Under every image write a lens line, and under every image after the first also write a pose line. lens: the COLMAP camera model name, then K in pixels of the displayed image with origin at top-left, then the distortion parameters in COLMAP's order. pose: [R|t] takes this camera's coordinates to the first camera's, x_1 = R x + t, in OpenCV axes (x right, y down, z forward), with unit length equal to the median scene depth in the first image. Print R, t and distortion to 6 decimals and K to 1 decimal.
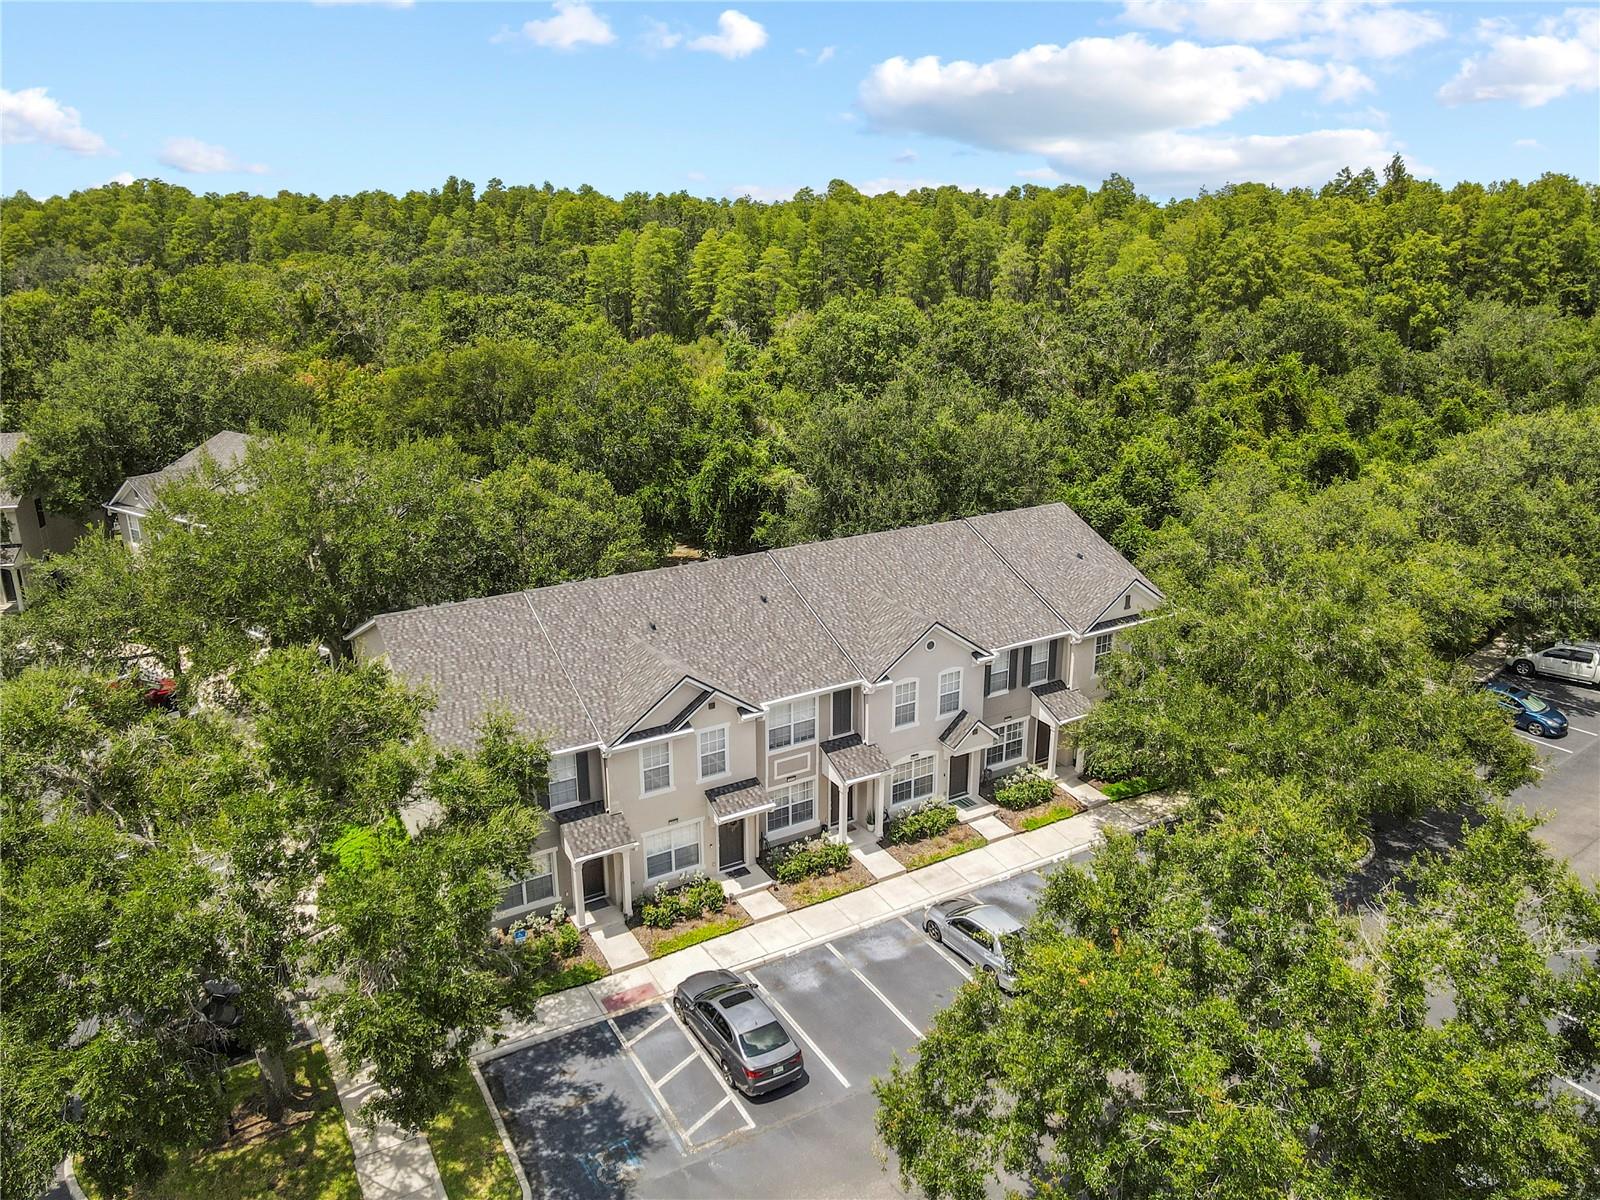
lens RADIAL K [[1178.5, 0, 806.2], [0, 1178.5, 587.0], [0, 0, 1]] dist [-0.004744, 0.040377]
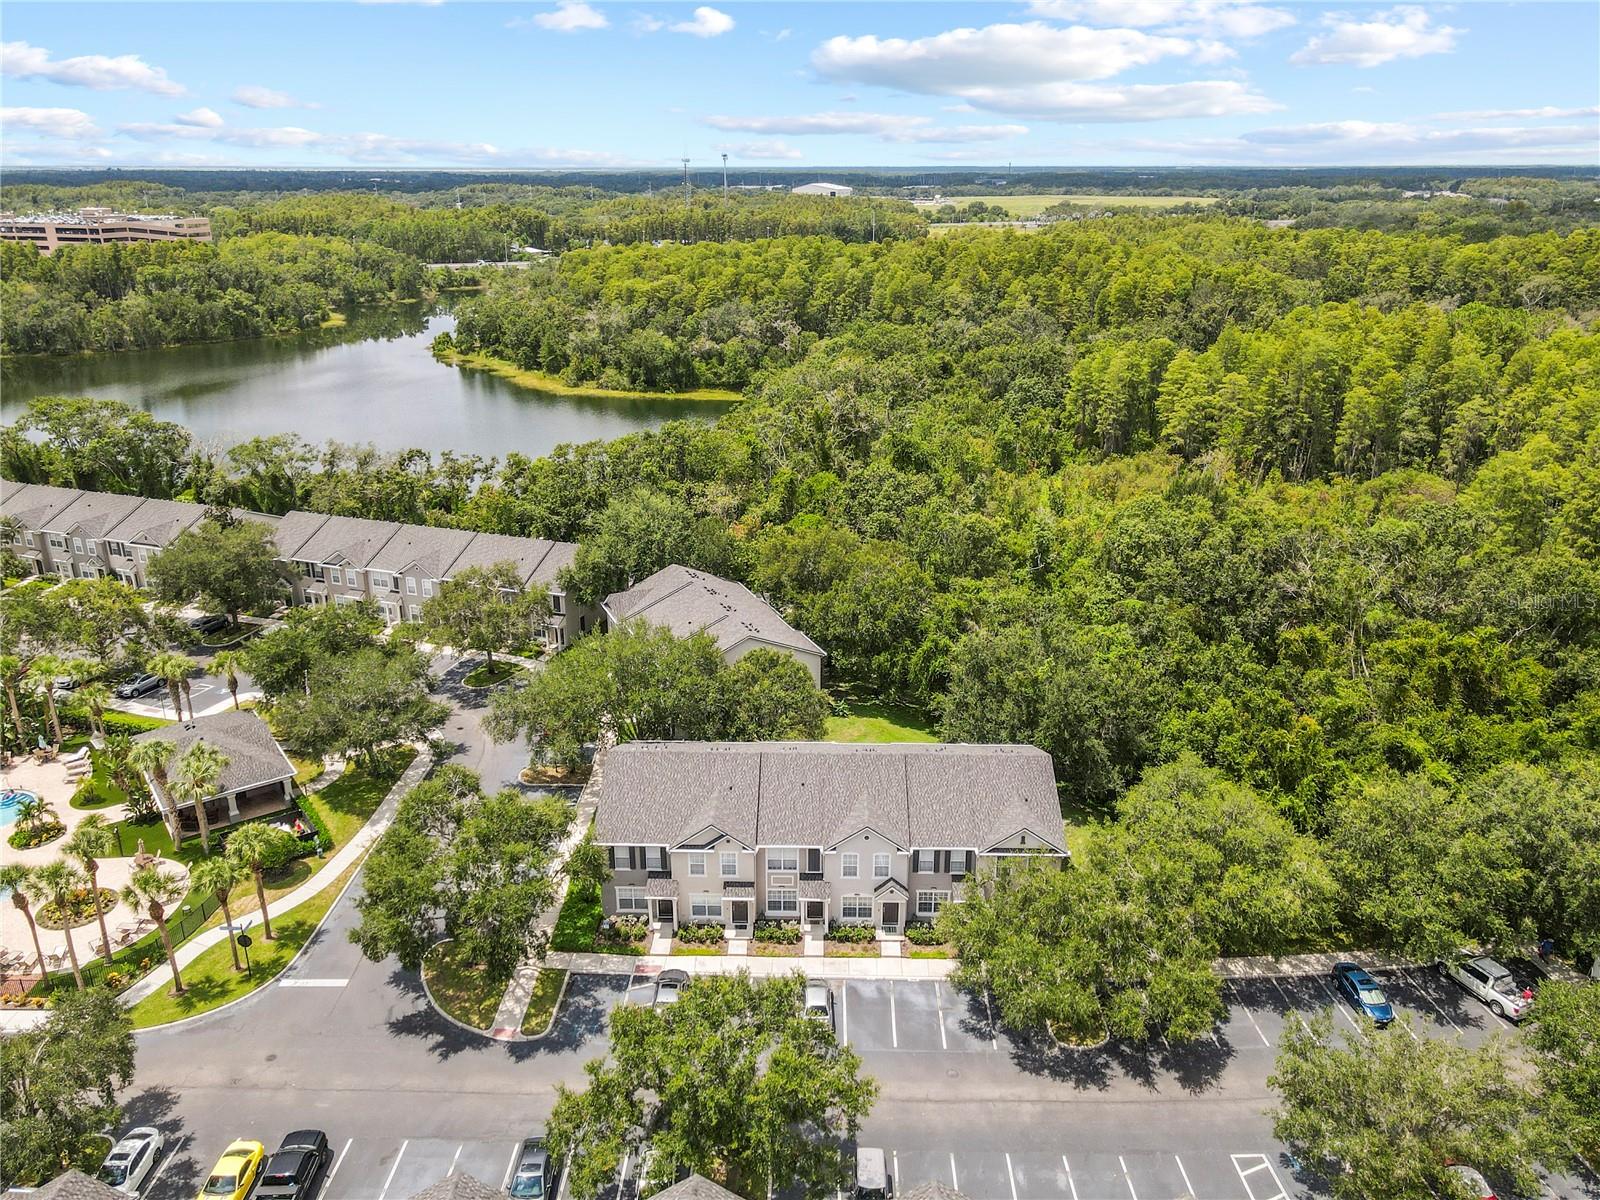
lens RADIAL K [[1171.3, 0, 803.7], [0, 1171.3, 595.1], [0, 0, 1]] dist [0.017604, 0.004743]
pose [[0.846625, 0.184588, -0.499152, 0.903516], [-0.163587, 0.982776, 0.085970, -0.478323], [0.506424, 0.008870, 0.862239, -0.602174]]
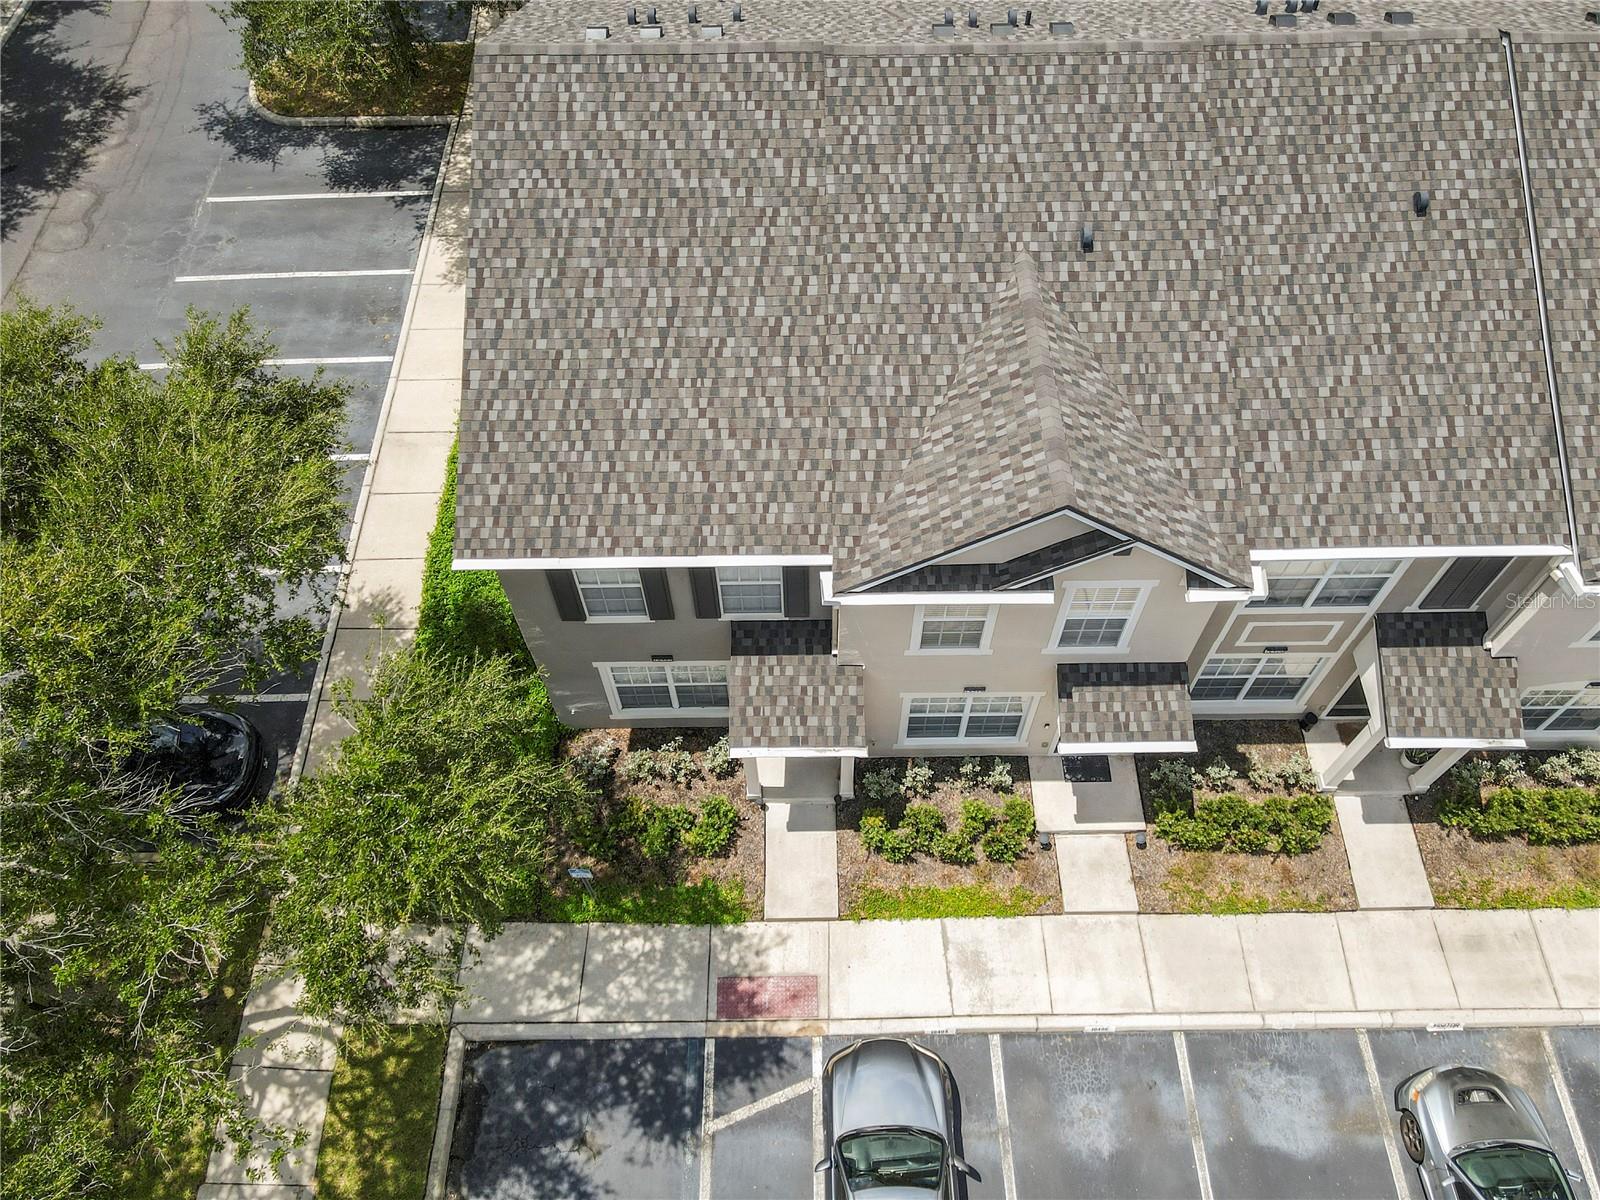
lens RADIAL K [[1178.5, 0, 806.2], [0, 1178.5, 587.0], [0, 0, 1]] dist [-0.004744, 0.040377]
pose [[0.864485, 0.418093, -0.279041, -0.055611], [-0.147349, 0.741525, 0.654545, -0.132595], [0.480576, -0.524728, 0.702643, 0.651539]]
